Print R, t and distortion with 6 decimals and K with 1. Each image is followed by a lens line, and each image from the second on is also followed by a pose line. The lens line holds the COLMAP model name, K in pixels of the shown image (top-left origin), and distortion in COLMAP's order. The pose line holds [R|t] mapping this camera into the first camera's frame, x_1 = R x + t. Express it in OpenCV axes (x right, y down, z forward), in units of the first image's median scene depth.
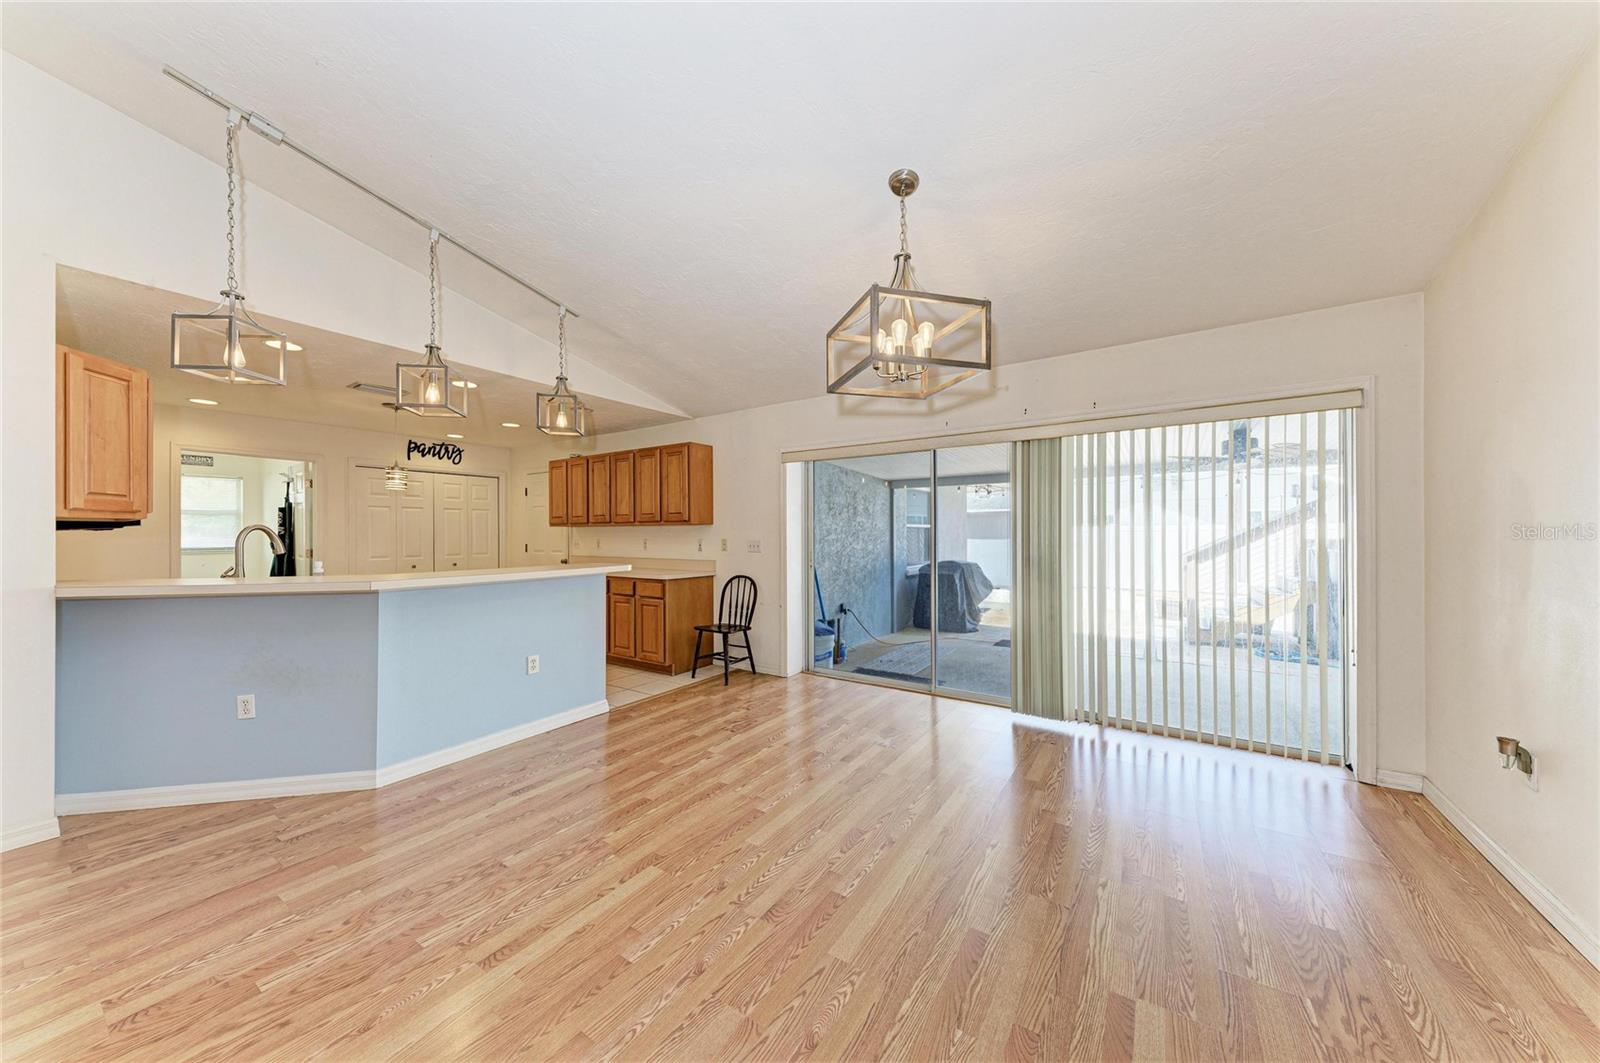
lens RADIAL K [[529.7, 0, 811.0], [0, 529.7, 532.2], [0, 0, 1]] dist [0.000654, -0.000198]
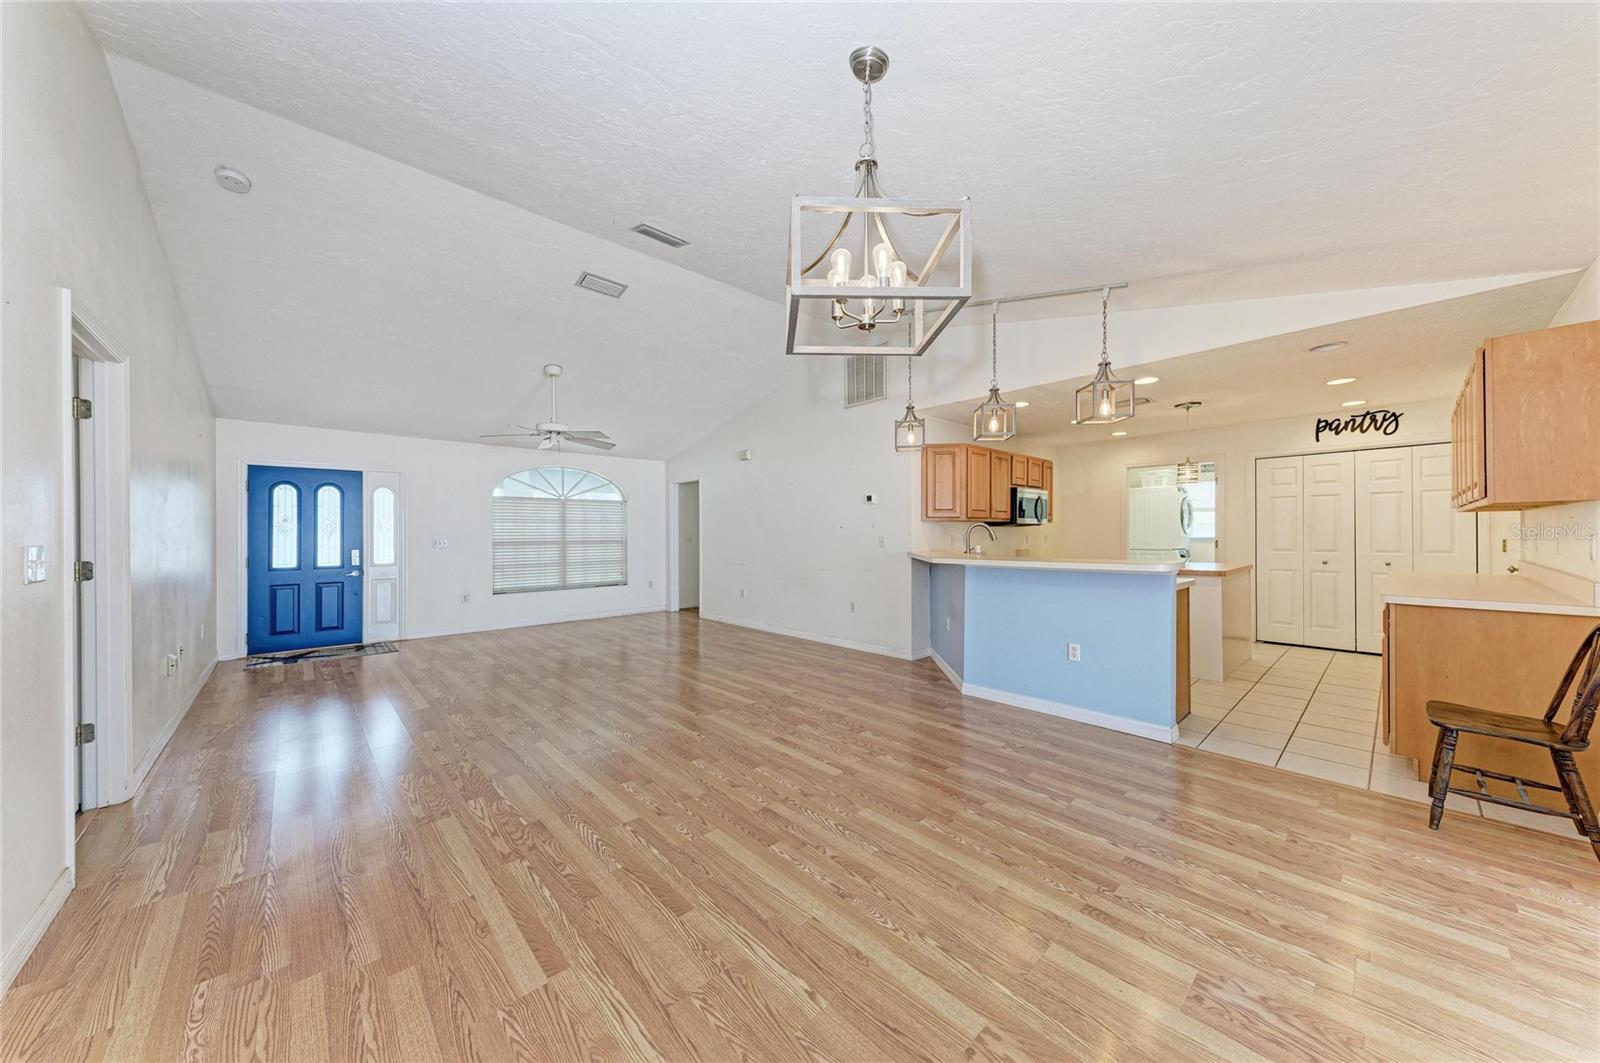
lens RADIAL K [[537.7, 0, 798.9], [0, 537.7, 533.3], [0, 0, 1]] dist [0.021261, -0.006574]
pose [[-0.241202, 0.008361, -0.970439, 0.468391], [0.011204, 0.999920, 0.005830, 0.001599], [0.970410, -0.009467, -0.241276, 0.535865]]
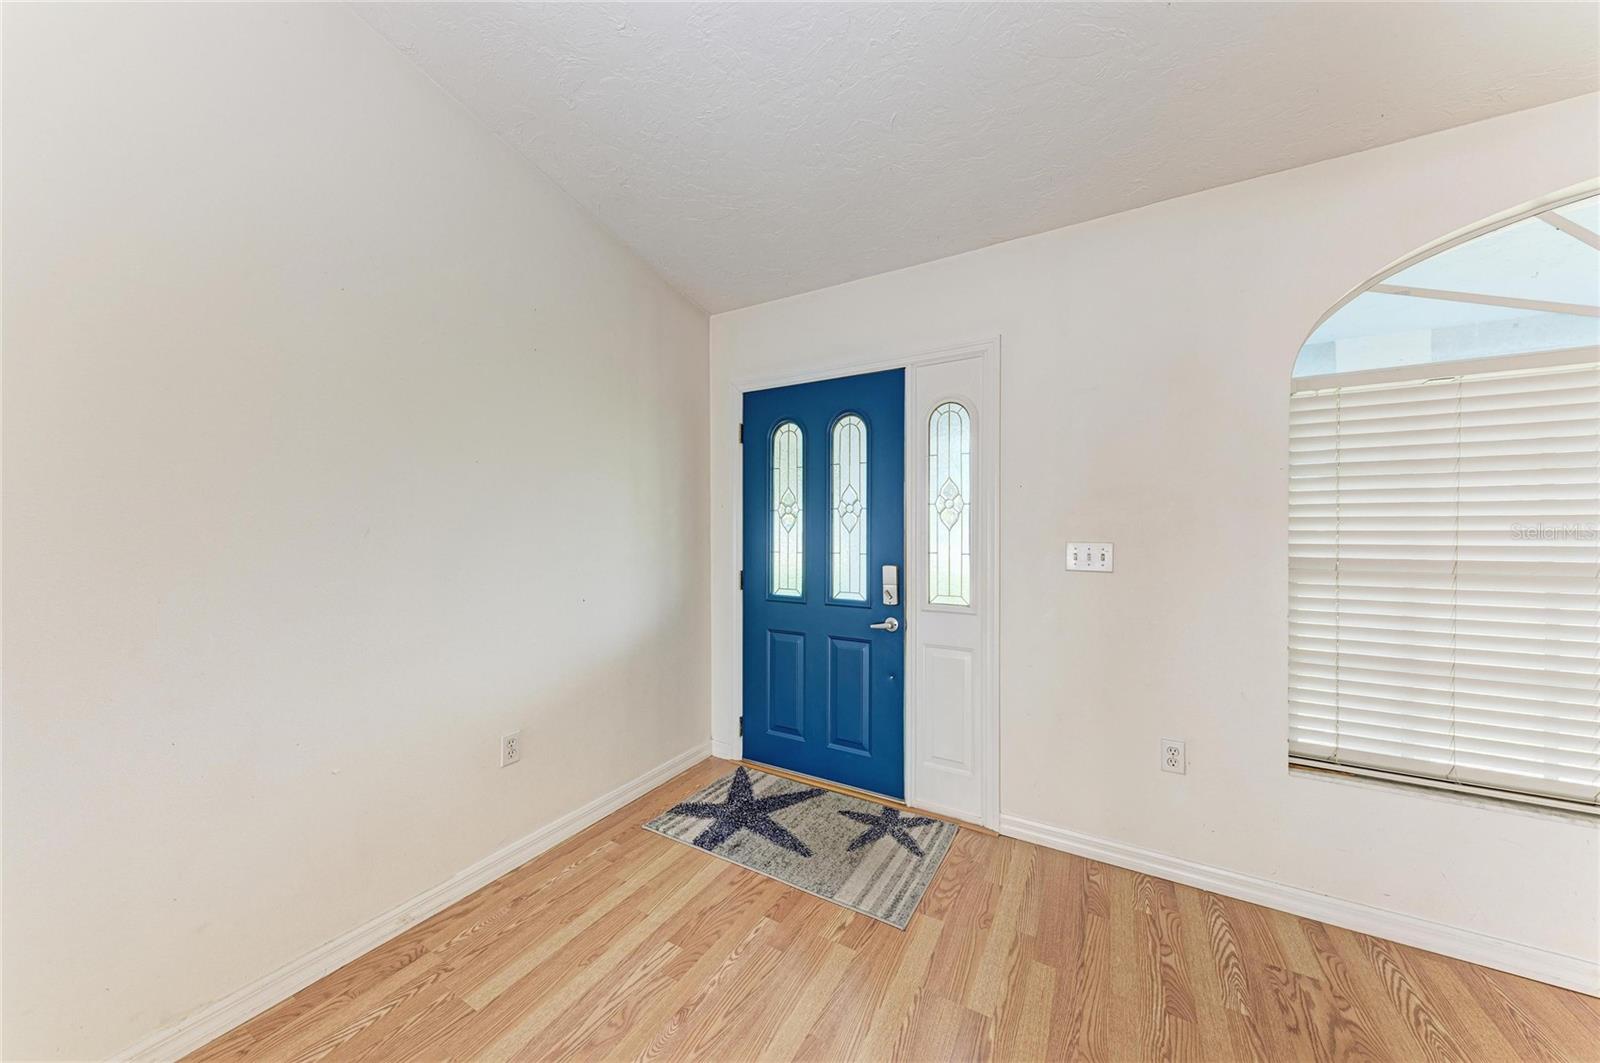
lens RADIAL K [[538.7, 0, 804.1], [0, 538.7, 533.7], [0, 0, 1]] dist [0.014560, -0.000038]
pose [[-0.996601, 0.003221, -0.082314, -0.451184], [0.003172, 0.999995, 0.000722, 0.005105], [0.082316, 0.000459, -0.996606, -0.334570]]
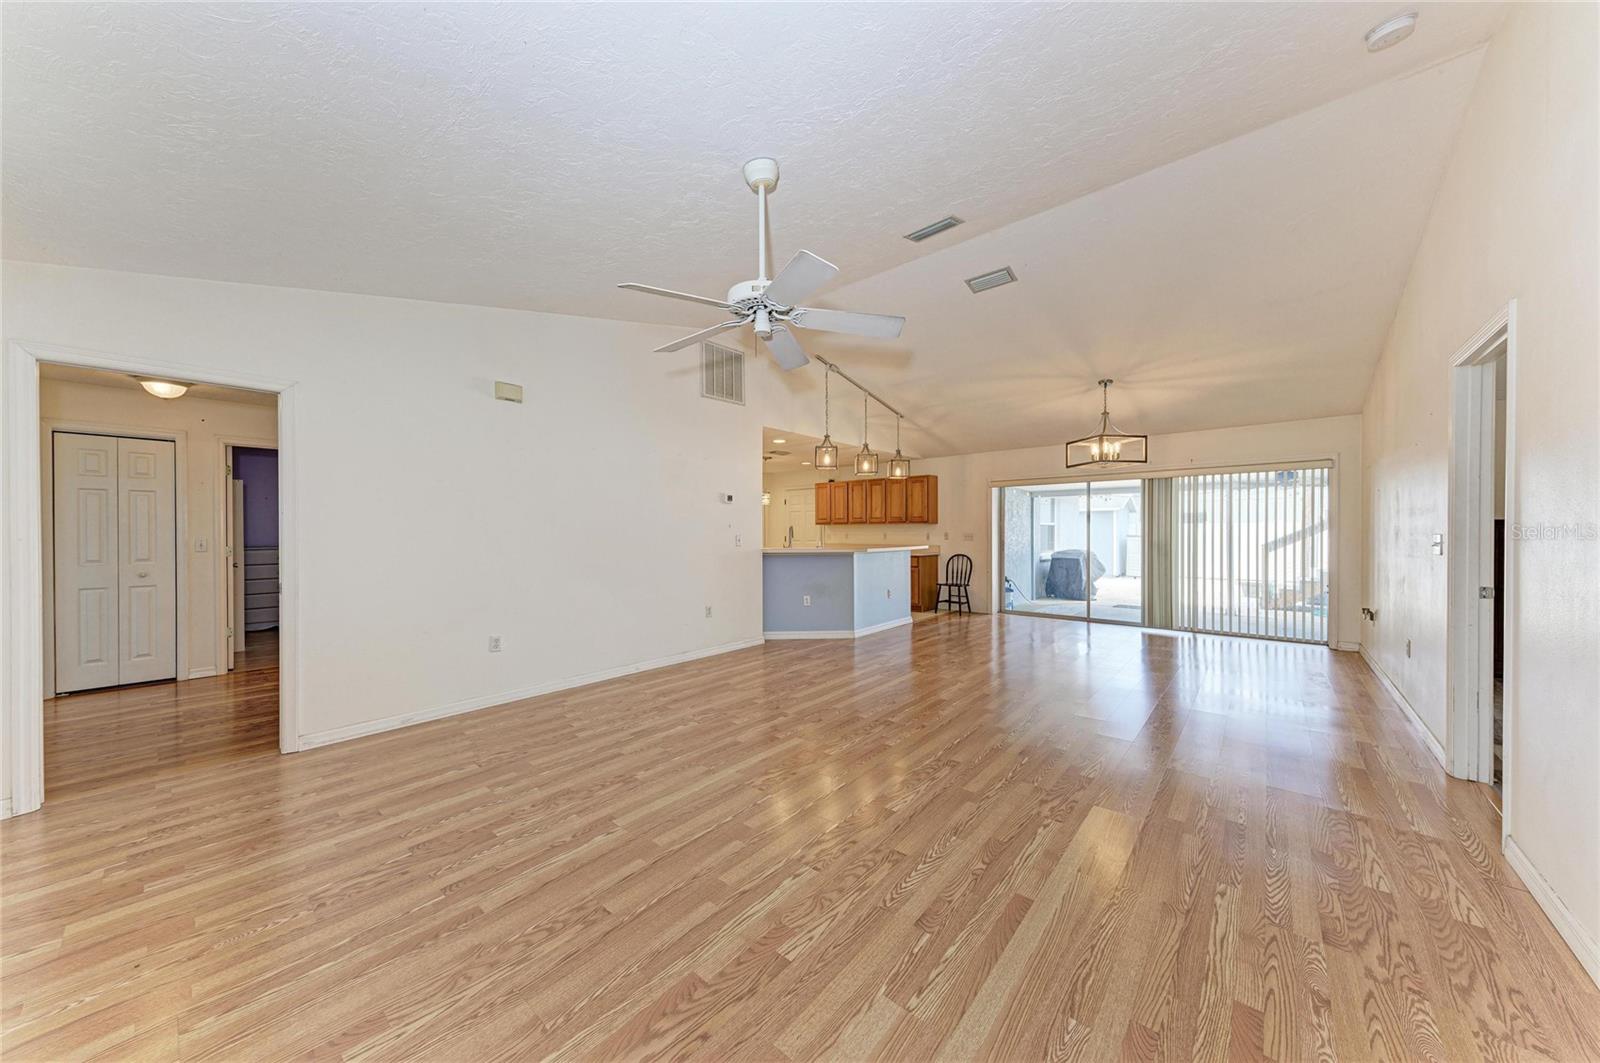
lens RADIAL K [[542.5, 0, 805.7], [0, 542.5, 532.3], [0, 0, 1]] dist [0.013371, -0.000329]
pose [[0.992906, 0.002922, -0.118869, -0.443043], [-0.002059, 0.999971, 0.007379, 0.000699], [0.118887, -0.007082, 0.992883, -0.813638]]
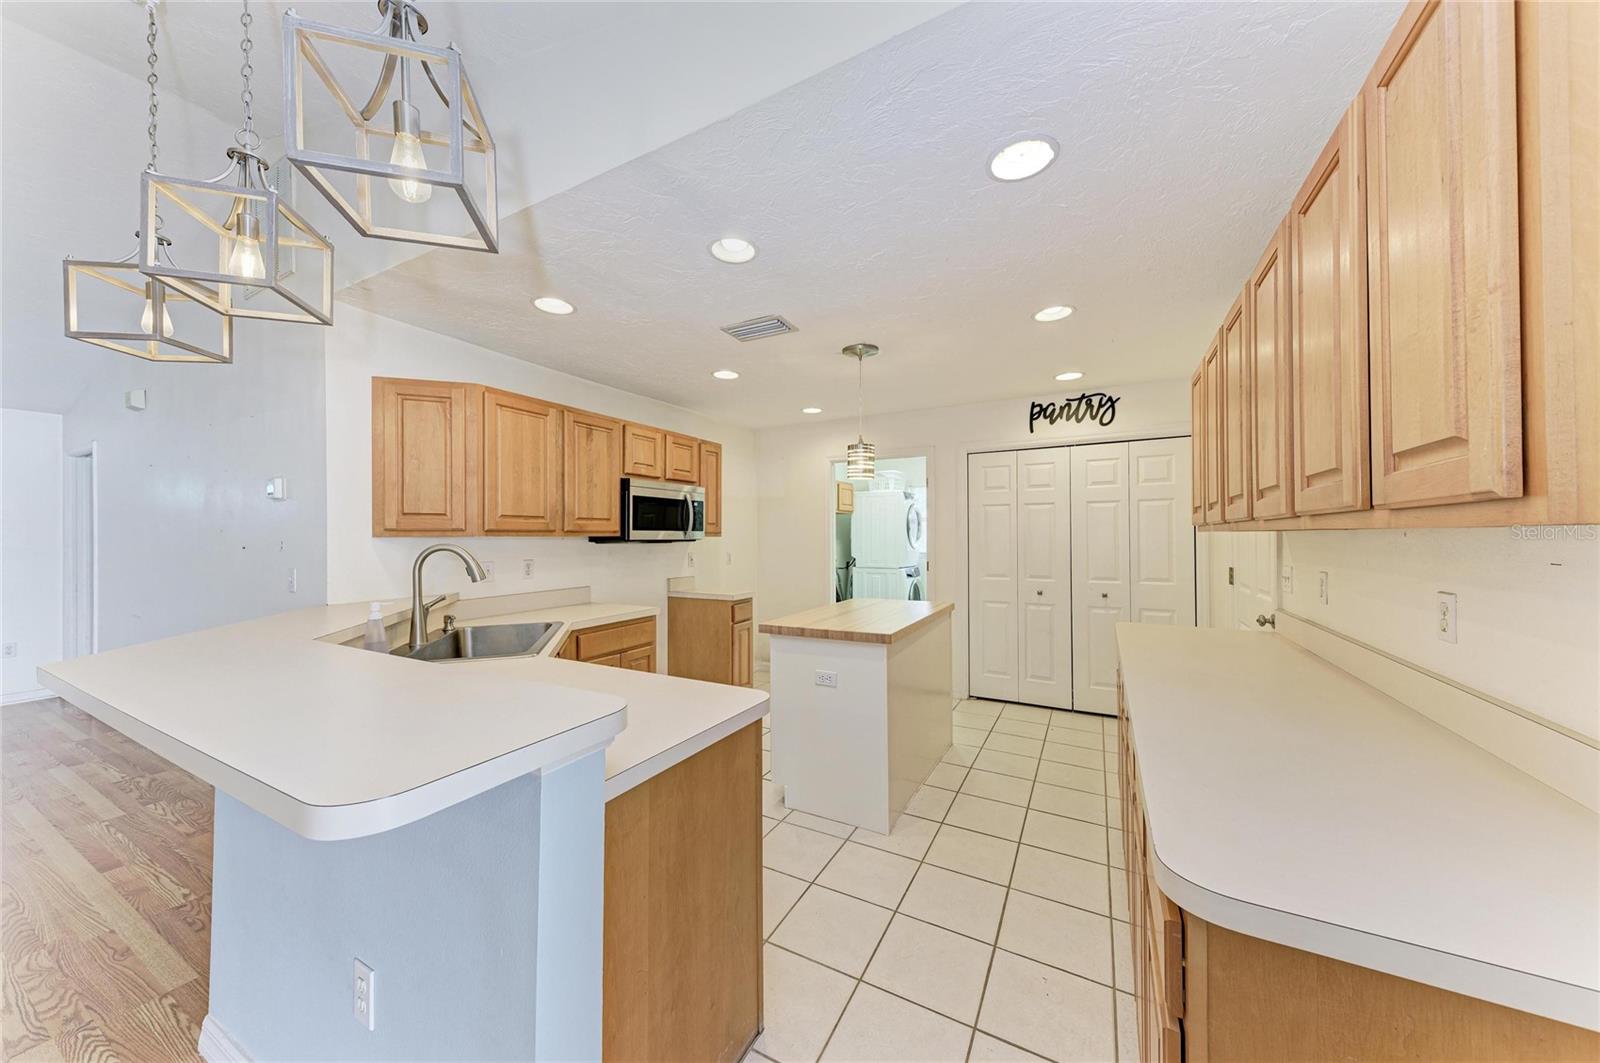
lens RADIAL K [[542.9, 0, 786.1], [0, 542.9, 533.0], [0, 0, 1]] dist [0.017273, -0.000119]
pose [[0.072892, -0.001466, -0.997339, -0.130957], [0.008219, 0.999966, -0.000869, -0.015545], [0.997306, -0.008133, 0.072901, 0.900700]]
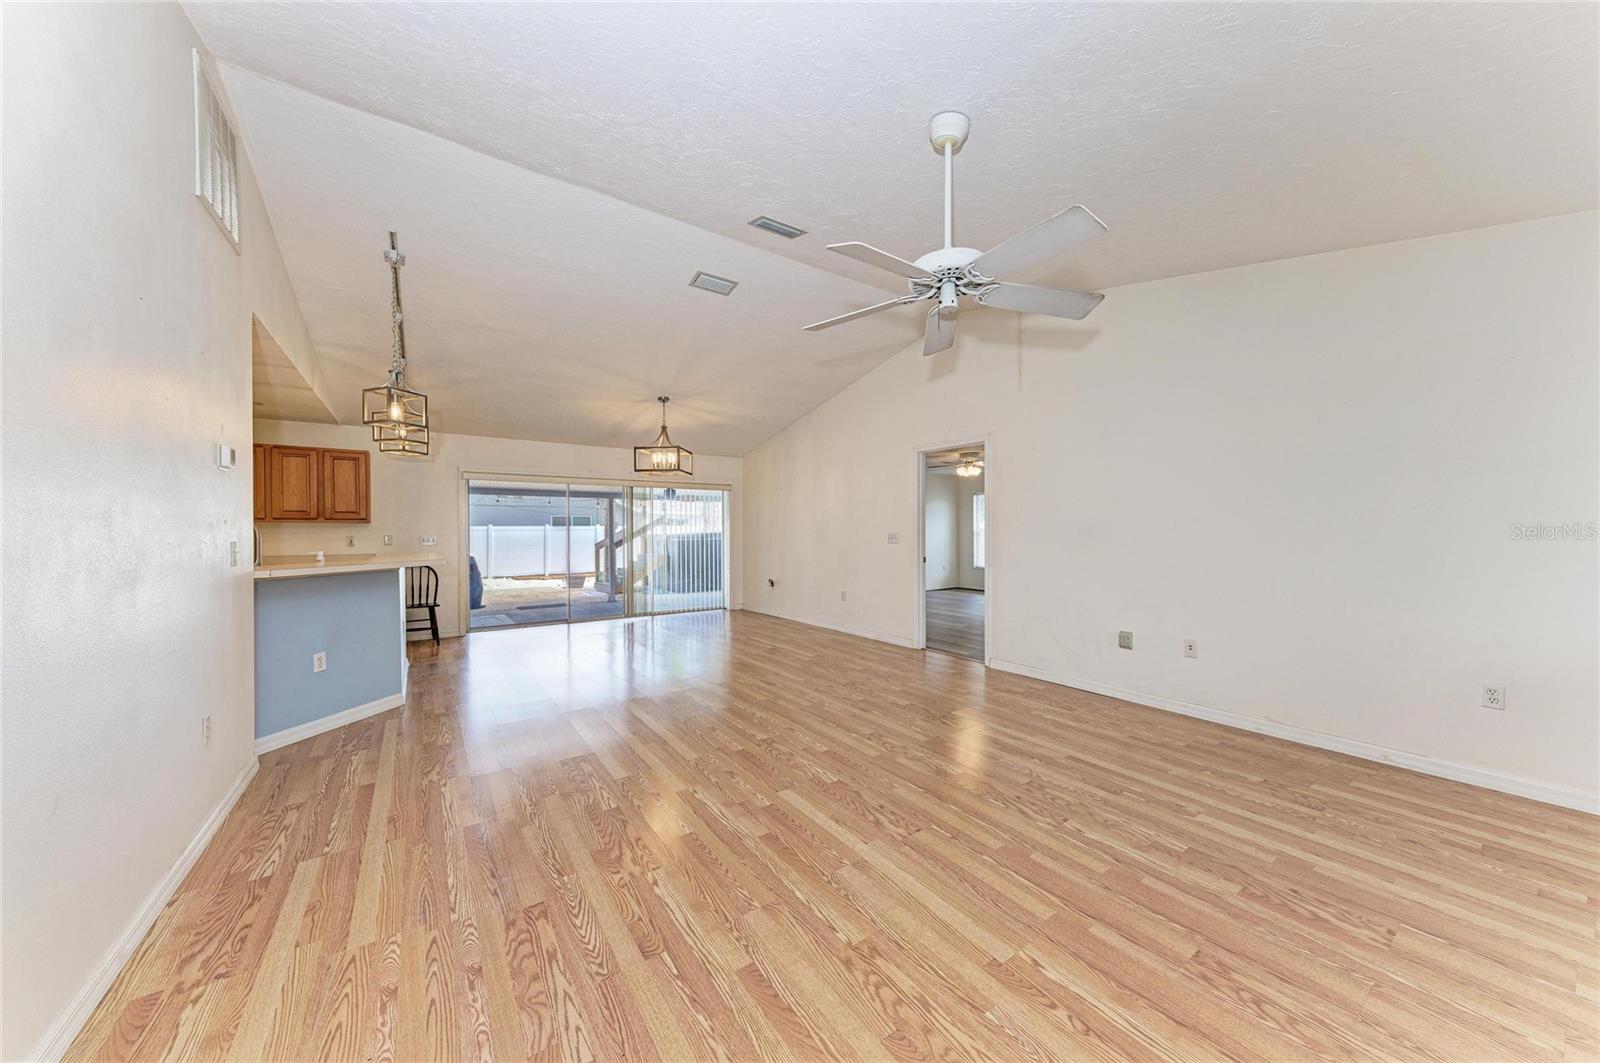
lens RADIAL K [[537.7, 0, 798.9], [0, 537.7, 533.3], [0, 0, 1]] dist [0.021261, -0.006574]
pose [[0.370375, -0.000100, 0.928882, -1.056948], [-0.000465, 1.000000, 0.000293, 0.006990], [-0.928882, -0.000541, 0.370375, -0.329205]]
